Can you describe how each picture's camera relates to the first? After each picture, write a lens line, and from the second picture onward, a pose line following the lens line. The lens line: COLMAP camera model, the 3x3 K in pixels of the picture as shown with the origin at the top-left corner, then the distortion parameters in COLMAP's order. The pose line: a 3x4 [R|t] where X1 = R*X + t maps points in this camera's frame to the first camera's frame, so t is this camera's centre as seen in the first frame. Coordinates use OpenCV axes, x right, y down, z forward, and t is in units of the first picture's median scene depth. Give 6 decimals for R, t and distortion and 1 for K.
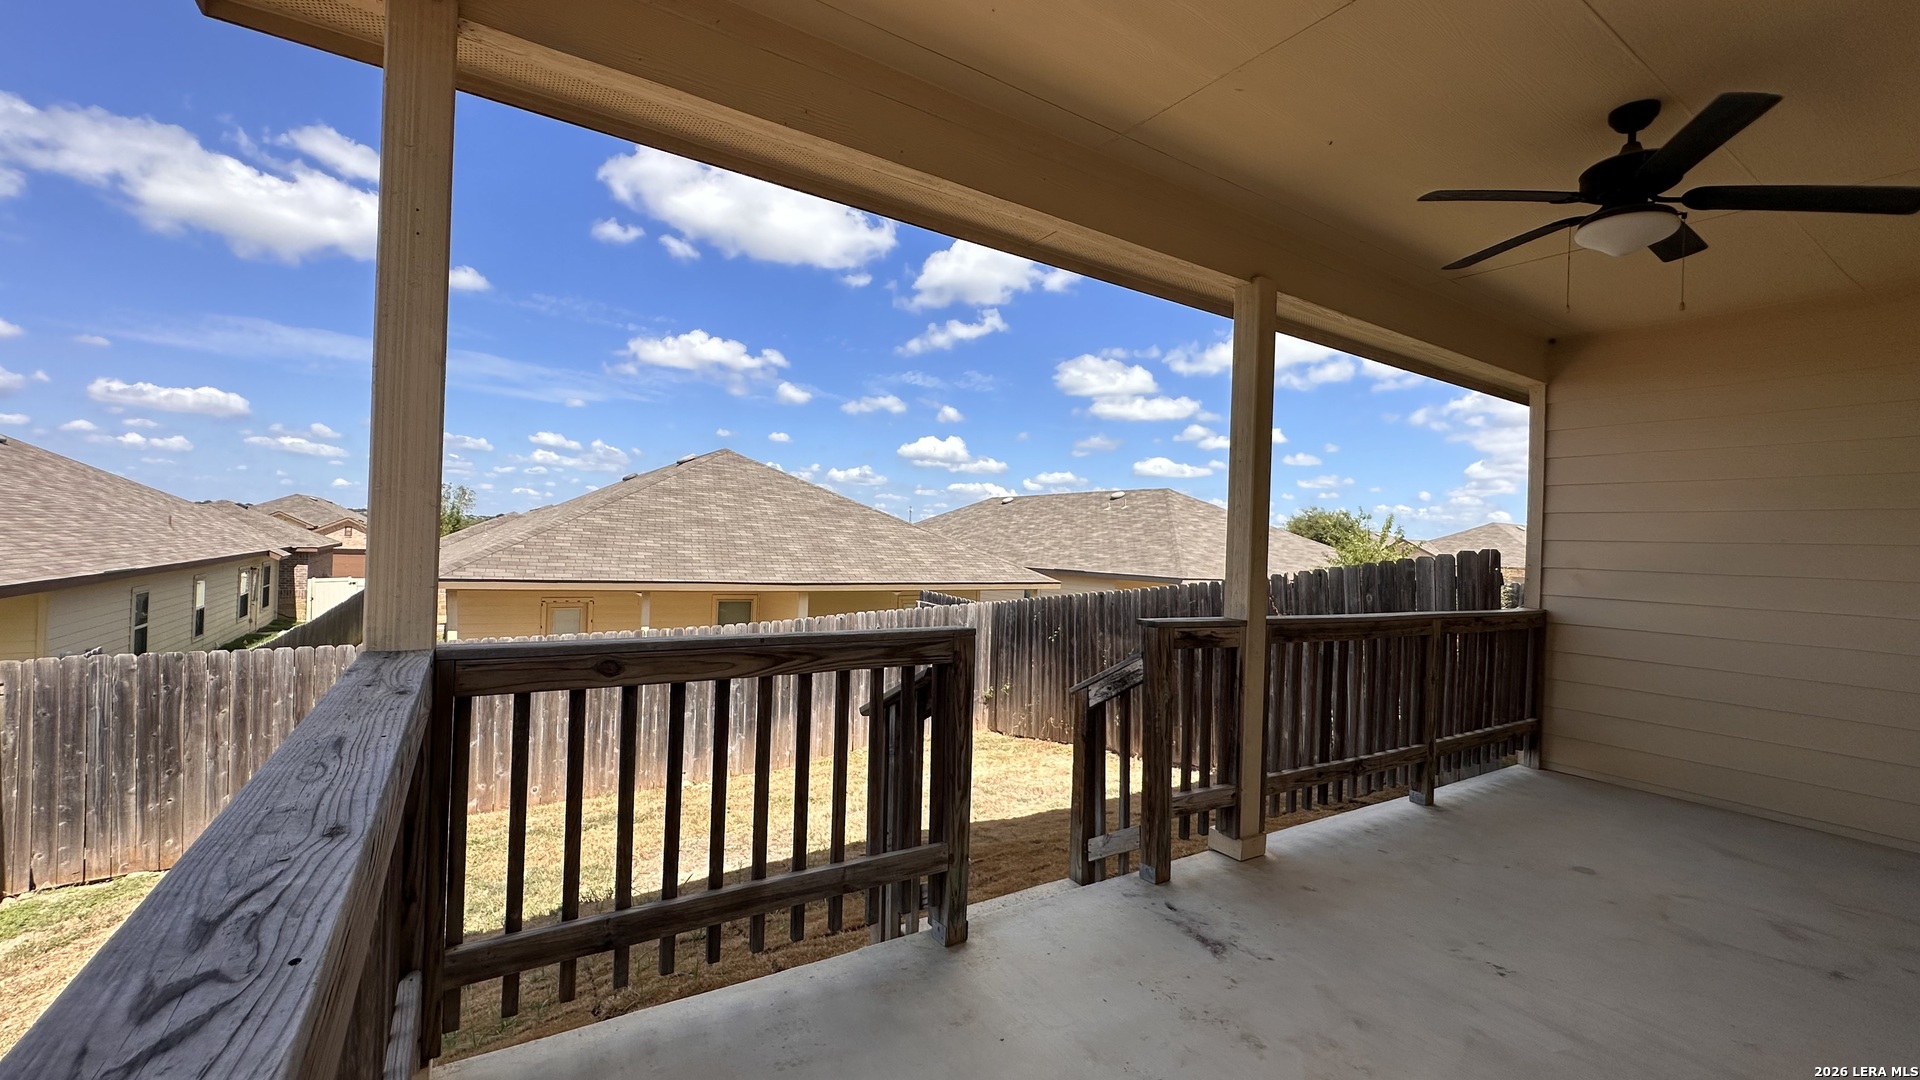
lens RADIAL K [[762.2, 0, 972.2], [0, 762.2, 544.5], [0, 0, 1]] dist [0.005762, 0.000160]
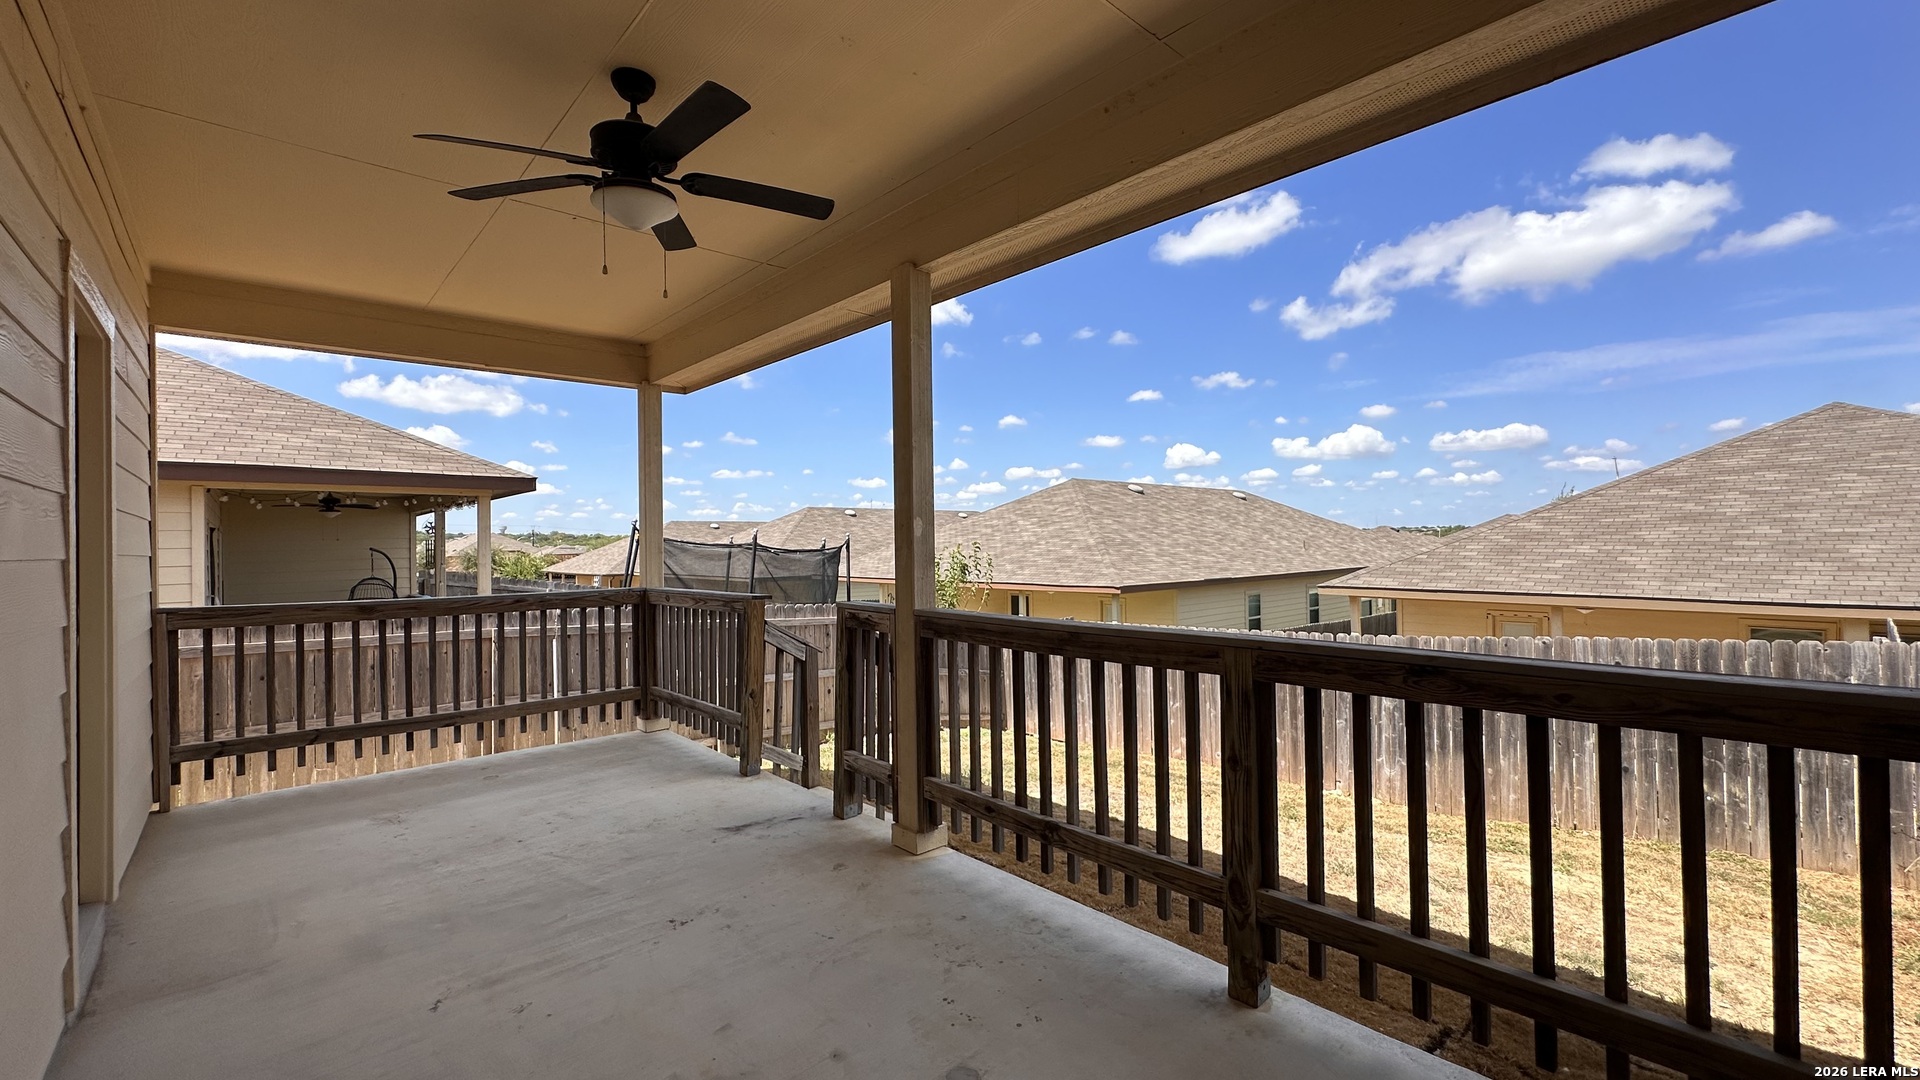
lens RADIAL K [[787.1, 0, 960.0], [0, 787.1, 540.0], [0, 0, 1]] dist [-0.002986, -0.000192]
pose [[0.156962, -0.045598, -0.986551, 0.358042], [0.019099, 0.998887, -0.043129, 0.014093], [0.987420, -0.012072, 0.157659, 0.233988]]
